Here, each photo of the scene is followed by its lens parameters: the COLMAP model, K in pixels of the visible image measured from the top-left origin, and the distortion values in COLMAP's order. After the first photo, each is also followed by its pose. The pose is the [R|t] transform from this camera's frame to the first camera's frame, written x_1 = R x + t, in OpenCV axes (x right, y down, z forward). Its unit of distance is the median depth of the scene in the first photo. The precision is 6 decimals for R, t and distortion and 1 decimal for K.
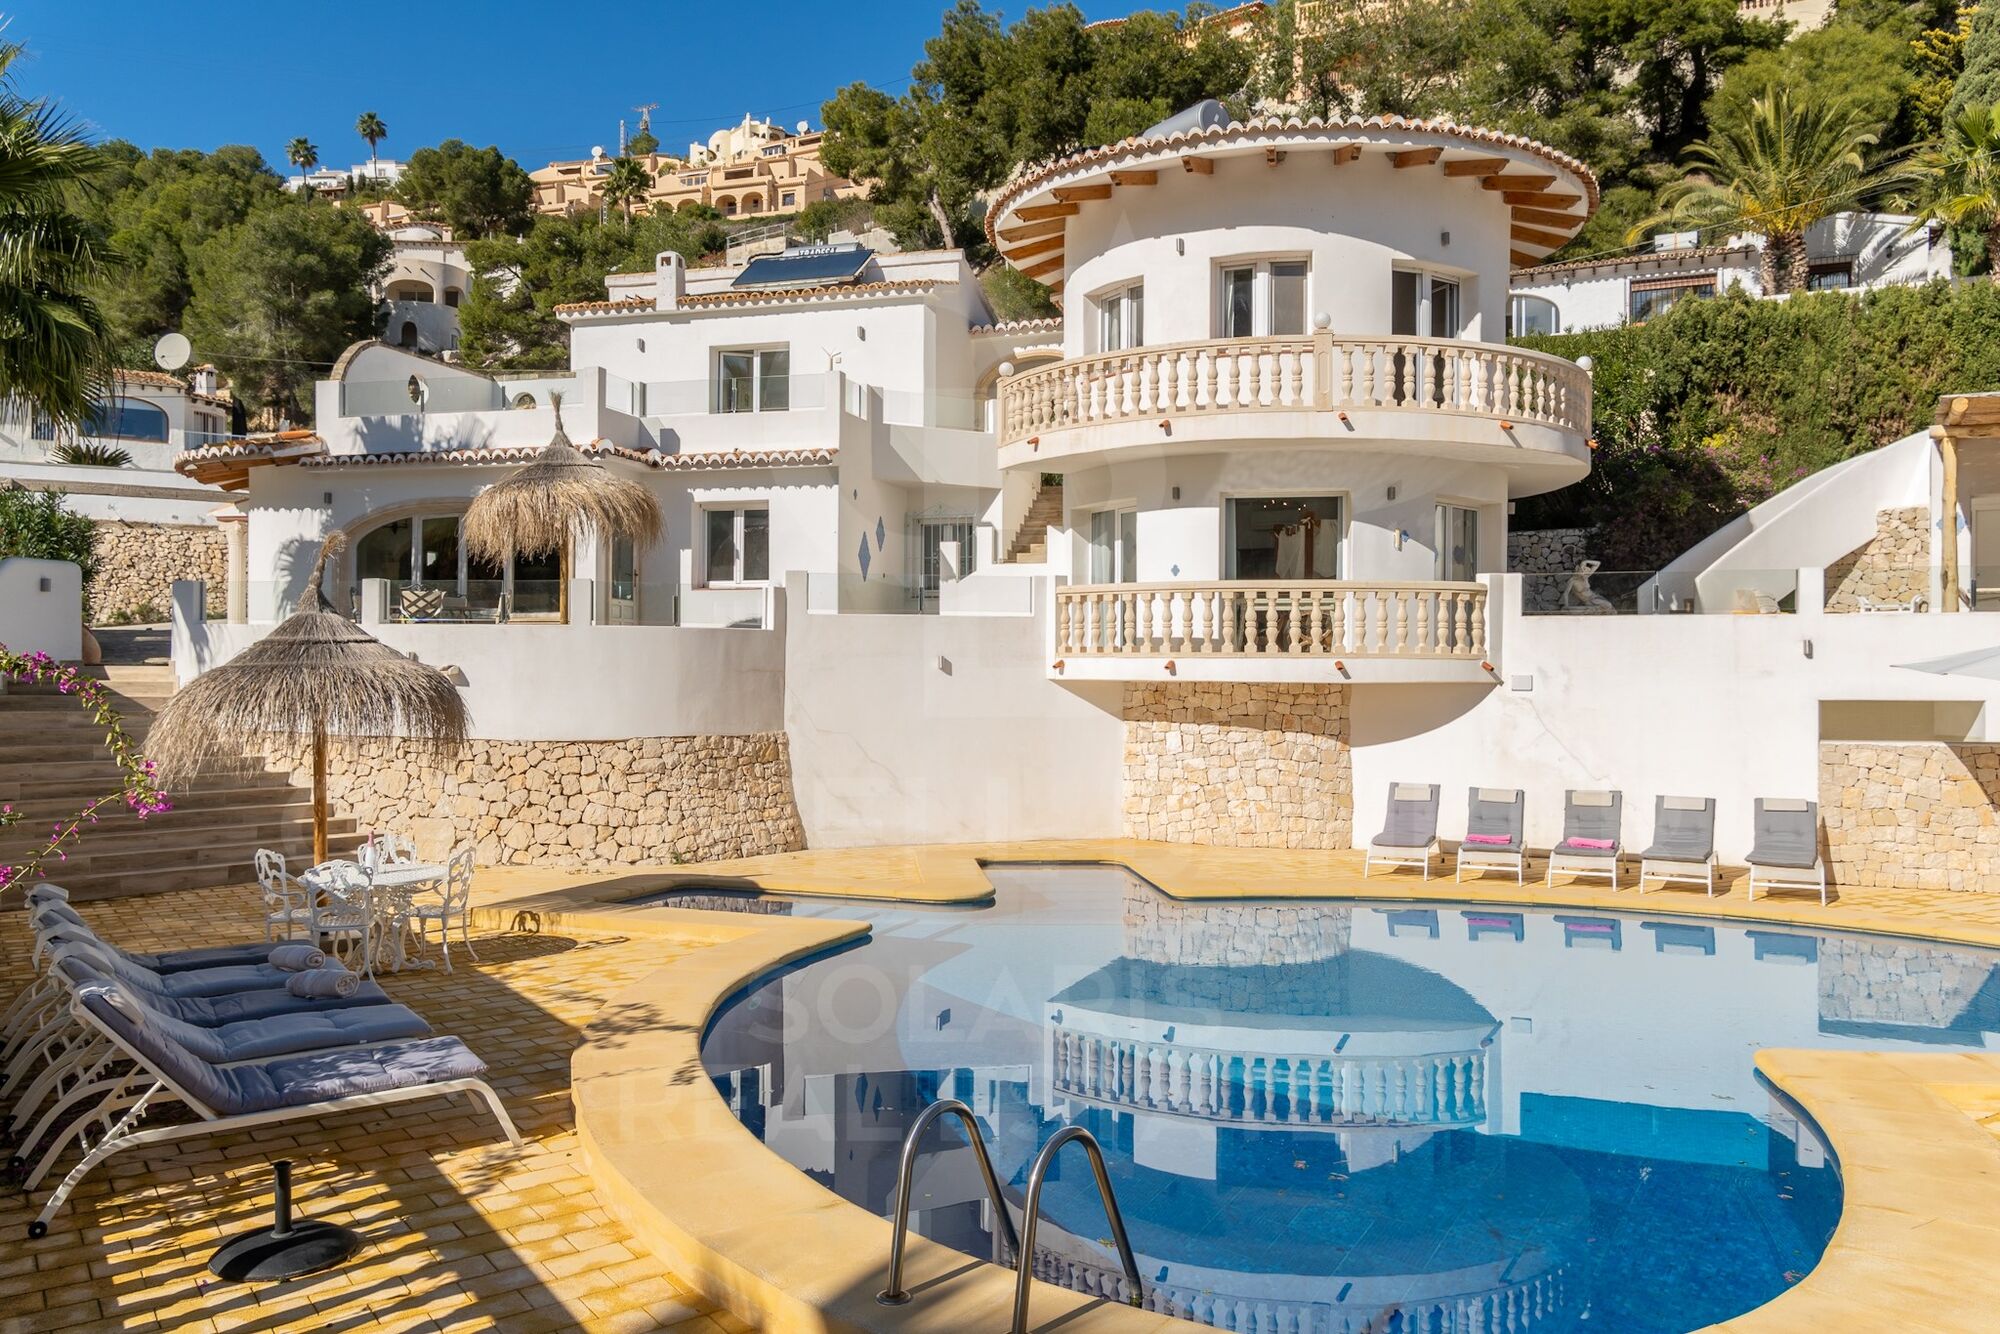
lens RADIAL K [[1530.7, 0, 996.8], [0, 1530.7, 665.4], [0, 0, 1]] dist [0.015888, -0.007018]
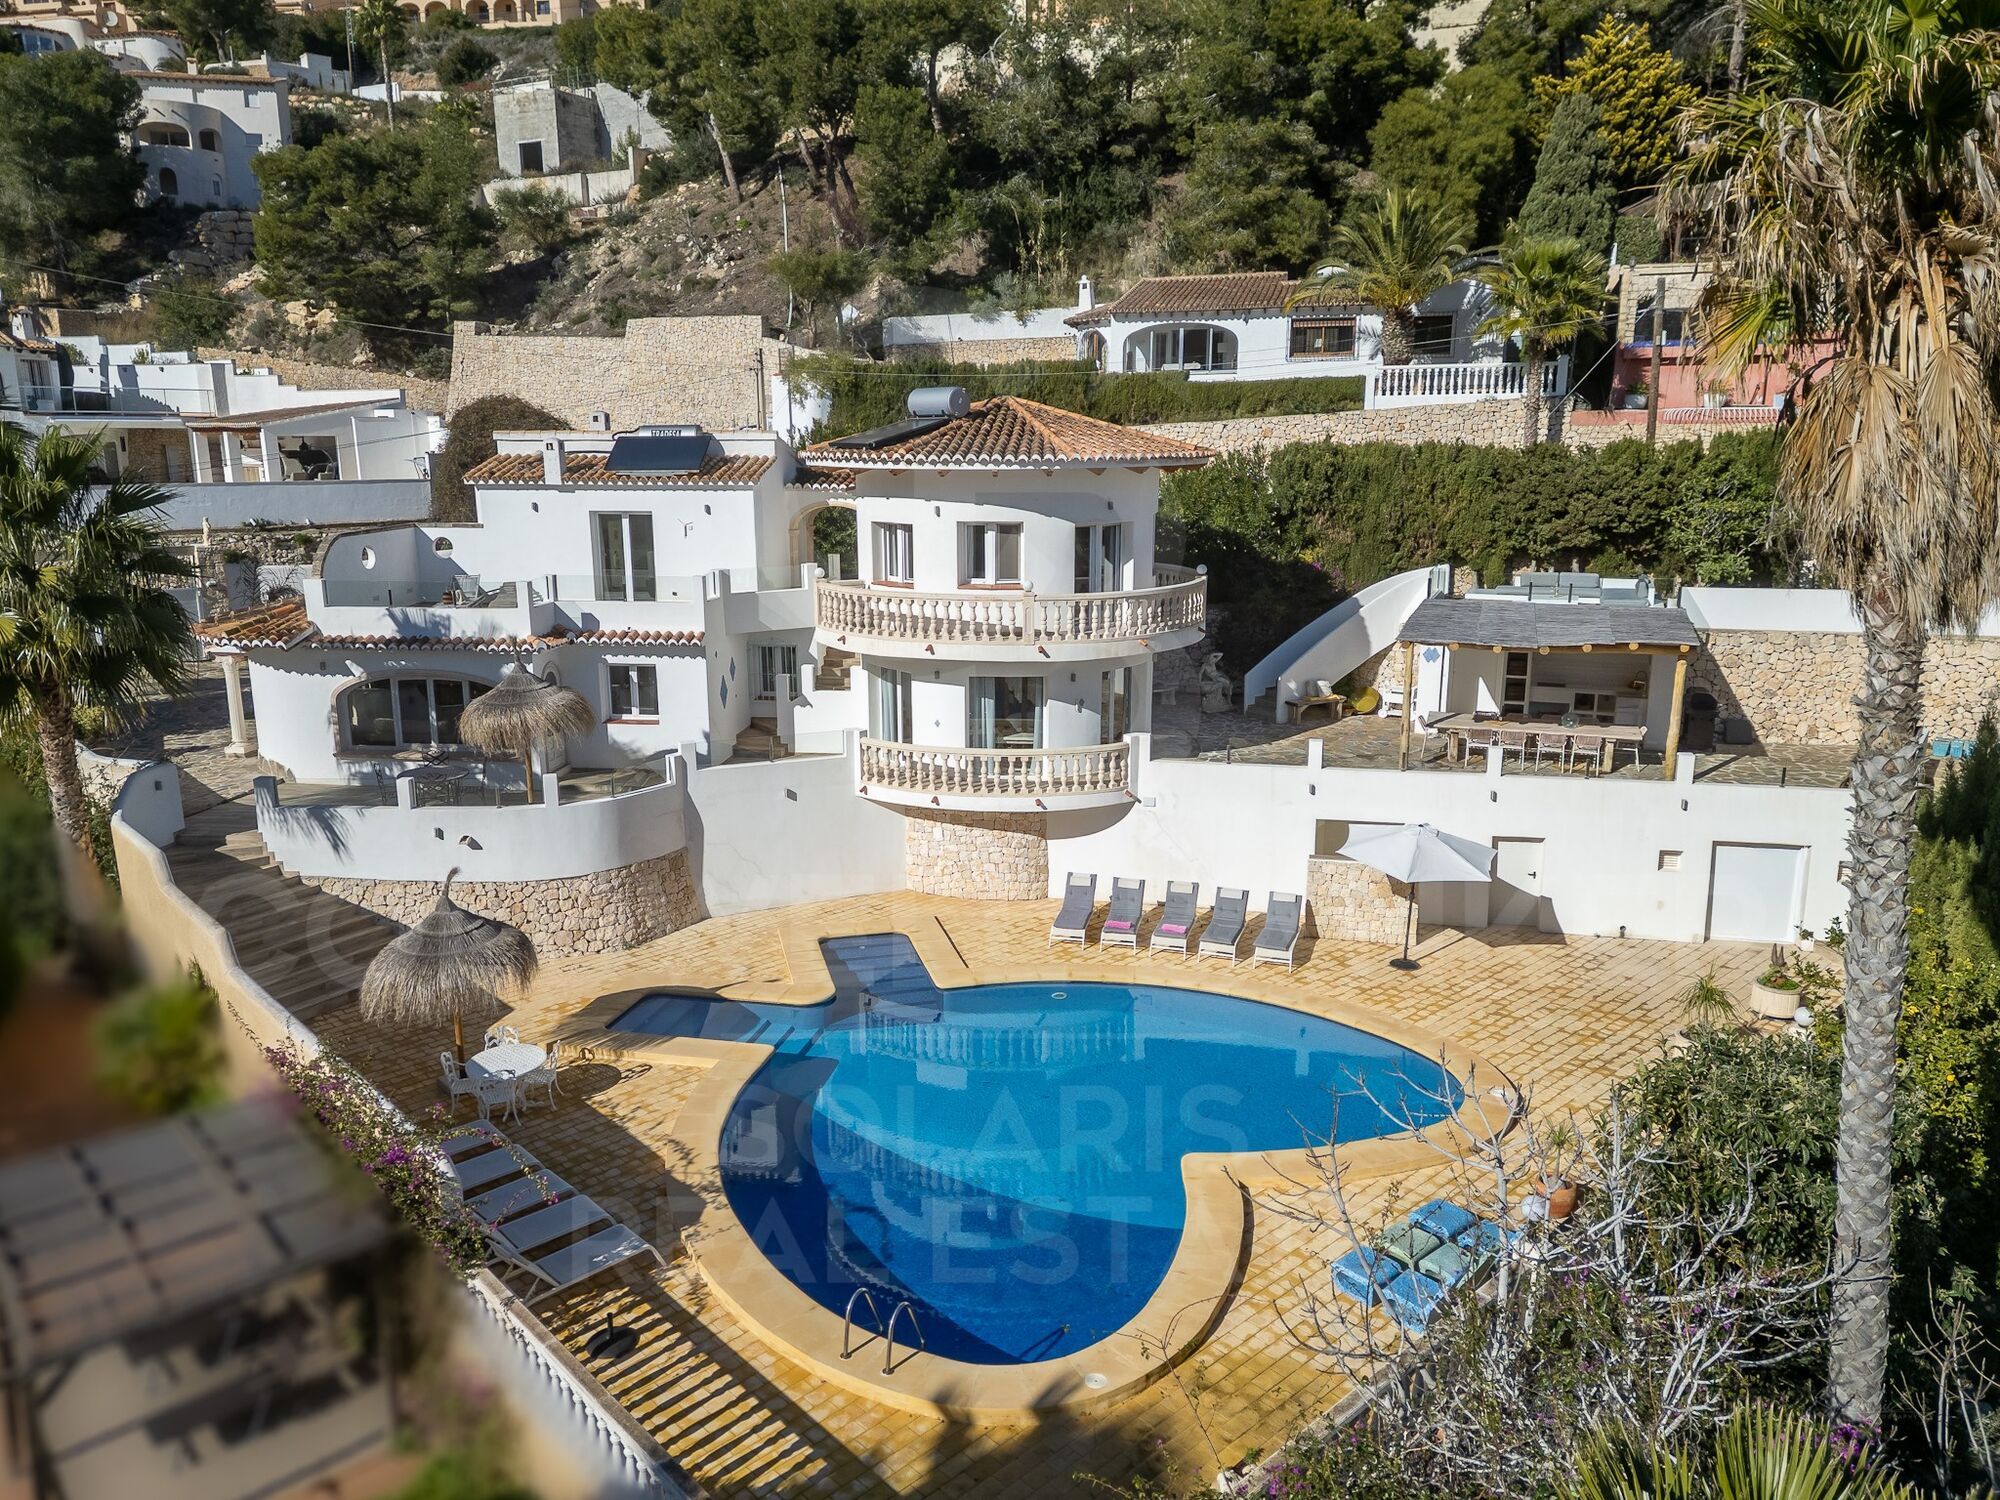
lens RADIAL K [[1442.5, 0, 998.1], [0, 1442.5, 753.2], [0, 0, 1]] dist [0.076392, -0.071523]
pose [[0.988385, -0.039421, 0.146768, -0.036599], [0.005072, 0.973789, 0.227397, -0.365116], [-0.151885, -0.224011, 0.962679, -0.411994]]
